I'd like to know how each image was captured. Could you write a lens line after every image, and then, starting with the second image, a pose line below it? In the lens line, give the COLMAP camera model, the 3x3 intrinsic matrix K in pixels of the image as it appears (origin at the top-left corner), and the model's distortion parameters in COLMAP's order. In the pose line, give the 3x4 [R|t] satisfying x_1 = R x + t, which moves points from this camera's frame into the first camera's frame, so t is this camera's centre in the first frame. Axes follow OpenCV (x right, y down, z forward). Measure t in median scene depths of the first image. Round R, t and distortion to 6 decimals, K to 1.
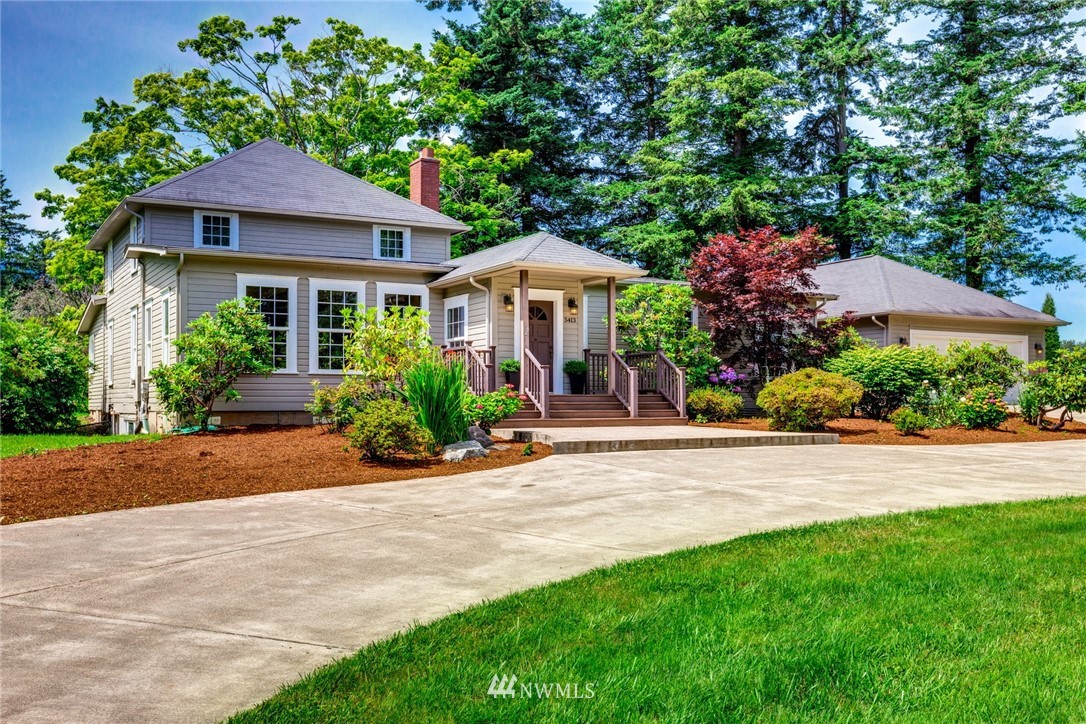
lens RADIAL K [[995.9, 0, 540.3], [0, 995.9, 372.1], [0, 0, 1]] dist [0.001992, 0.000000]
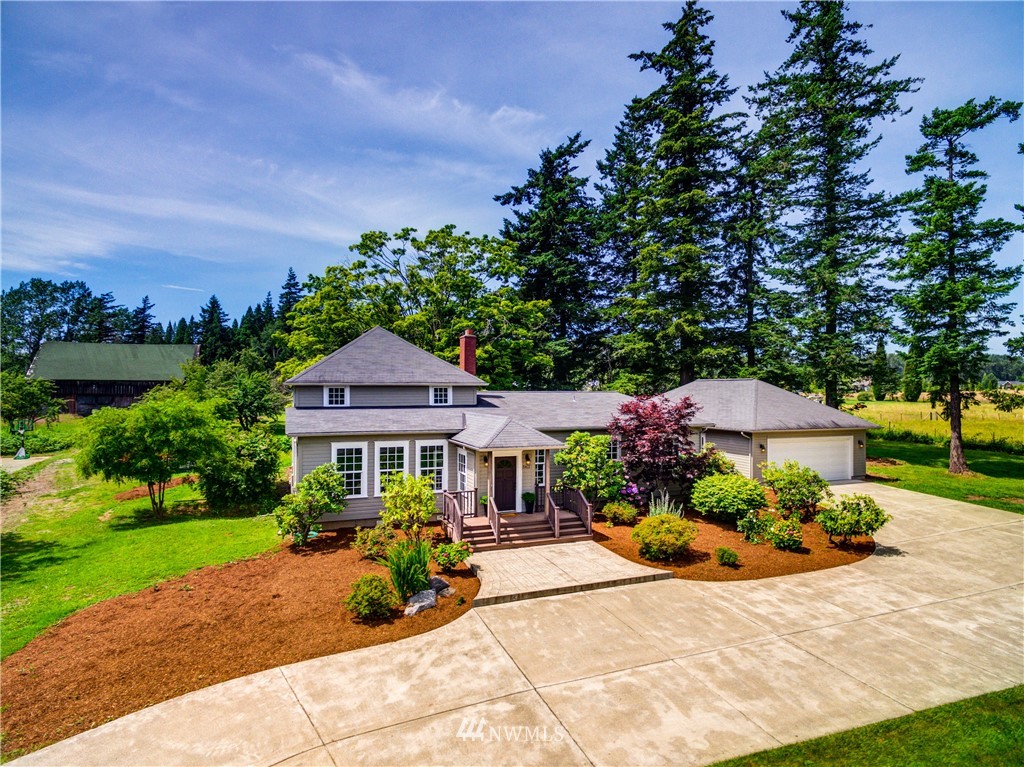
lens RADIAL K [[580.5, 0, 514.1], [0, 580.5, 379.6], [0, 0, 1]] dist [0.015470, 0.000151]
pose [[0.990107, 0.004169, -0.140253, 0.067805], [-0.003300, 0.999974, 0.006426, -0.095634], [0.140276, -0.005899, 0.990095, 0.017105]]
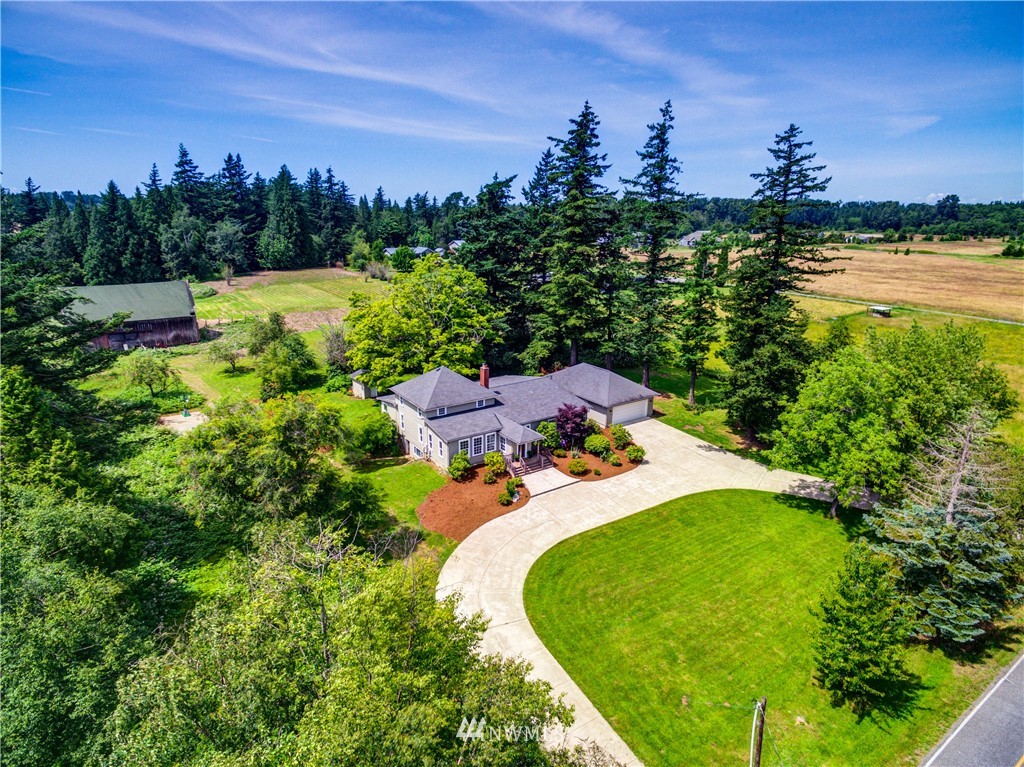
lens RADIAL K [[580.5, 0, 513.9], [0, 580.5, 379.2], [0, 0, 1]] dist [0.015470, 0.000151]
pose [[0.996412, -0.009595, 0.084095, -0.122911], [-0.015651, 0.955532, 0.294471, -0.522185], [-0.083182, -0.294730, 0.951953, -0.678727]]
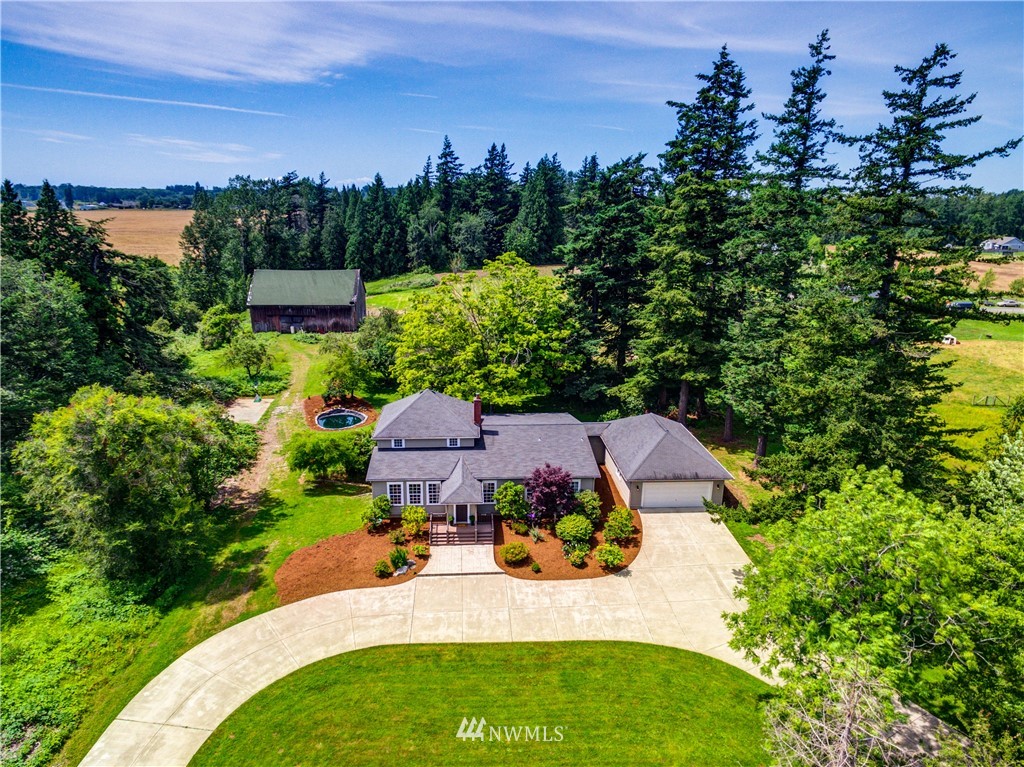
lens RADIAL K [[652.7, 0, 513.9], [0, 652.7, 385.3], [0, 0, 1]] dist [0.036712, 0.007650]
pose [[0.902466, 0.135974, -0.408738, 0.489492], [-0.011960, 0.956416, 0.291764, -0.526051], [0.430595, -0.258419, 0.864759, -0.380032]]
